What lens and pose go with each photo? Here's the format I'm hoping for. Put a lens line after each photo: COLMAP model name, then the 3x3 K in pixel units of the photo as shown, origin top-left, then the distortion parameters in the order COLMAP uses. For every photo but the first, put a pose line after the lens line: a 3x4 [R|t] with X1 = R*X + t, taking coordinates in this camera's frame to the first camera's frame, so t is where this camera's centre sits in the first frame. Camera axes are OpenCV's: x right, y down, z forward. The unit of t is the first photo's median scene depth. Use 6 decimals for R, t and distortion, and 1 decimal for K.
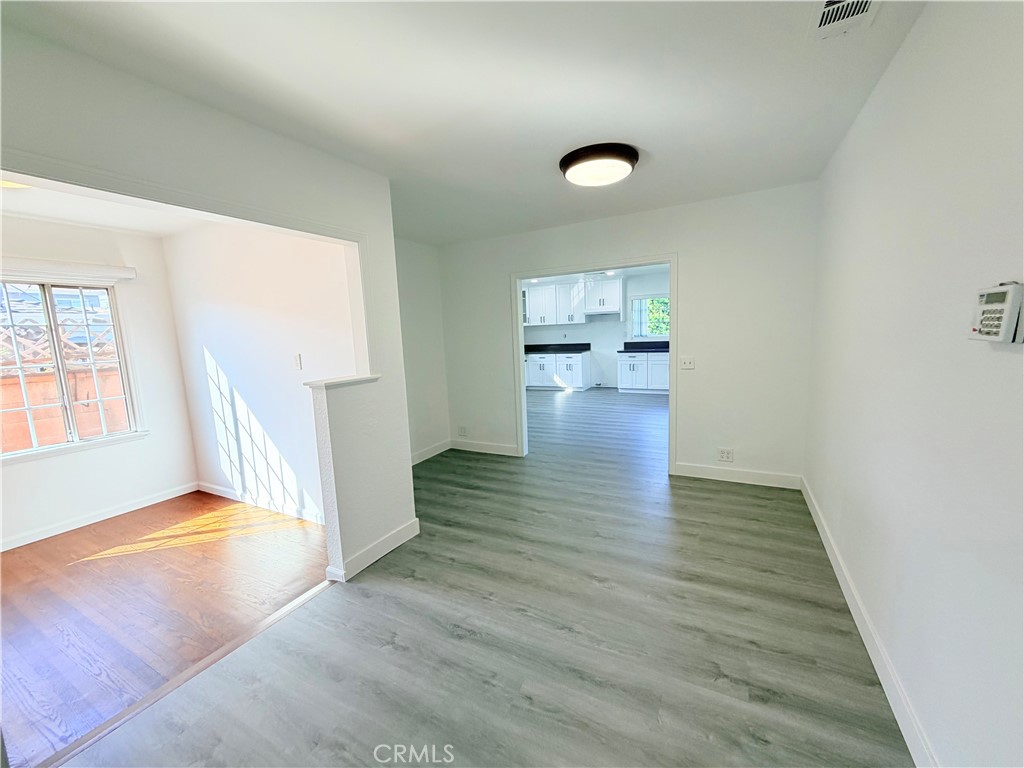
lens RADIAL K [[409.1, 0, 513.1], [0, 409.1, 381.4], [0, 0, 1]] dist [0.000569, 0.000200]
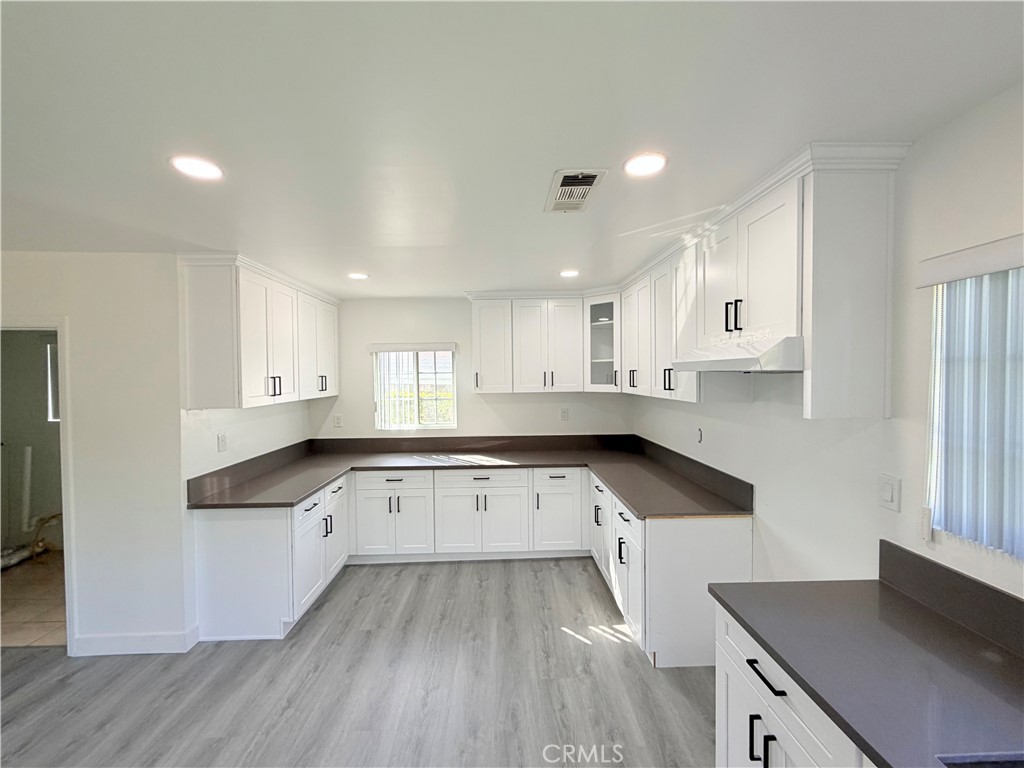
lens RADIAL K [[409.1, 0, 513.1], [0, 409.1, 381.4], [0, 0, 1]] dist [0.000569, 0.000200]
pose [[0.510742, 0.063552, -0.857382, 0.332413], [-0.159611, 0.986937, -0.021926, -0.130165], [0.844788, 0.148046, 0.514214, 0.768303]]
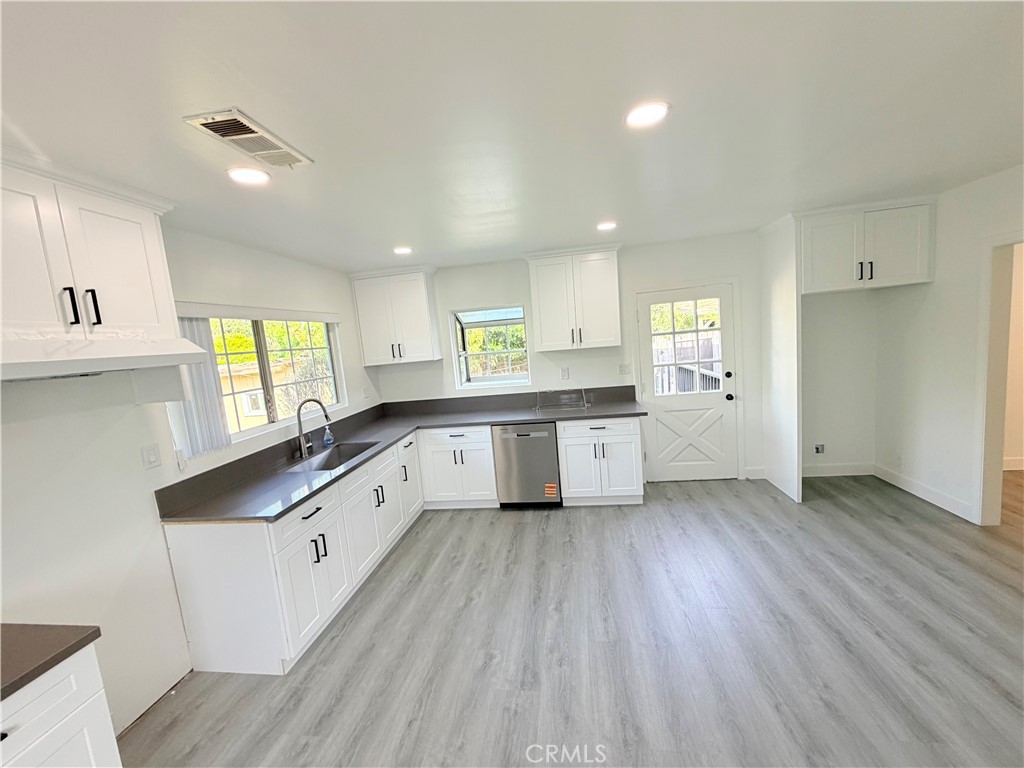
lens RADIAL K [[409.1, 0, 513.1], [0, 409.1, 381.4], [0, 0, 1]] dist [0.000569, 0.000200]
pose [[-0.335103, -0.030802, 0.941678, -0.014530], [0.220043, 0.969267, 0.110008, -0.136260], [-0.916126, 0.244074, -0.318027, 0.866633]]
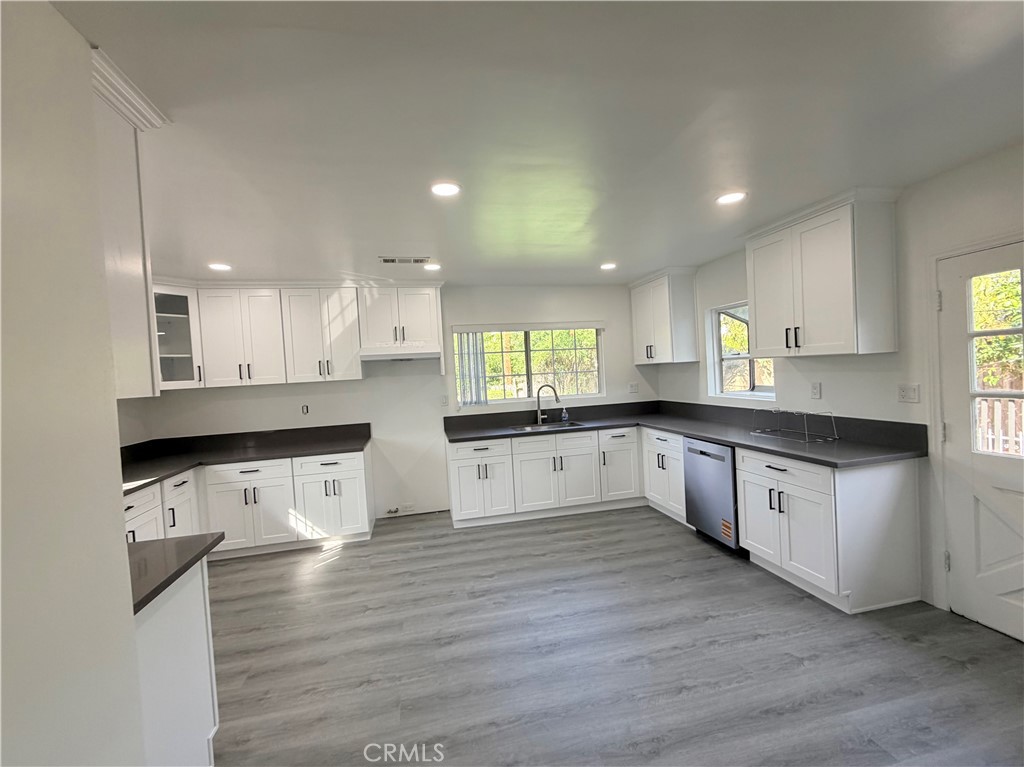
lens RADIAL K [[439.0, 0, 512.0], [0, 439.0, 383.5], [0, 0, 1]] dist [0.000246, 0.000158]
pose [[0.766149, -0.015350, 0.642480, -0.002773], [0.102194, 0.989904, -0.098214, -0.075085], [-0.634486, 0.140904, 0.759982, 0.539419]]
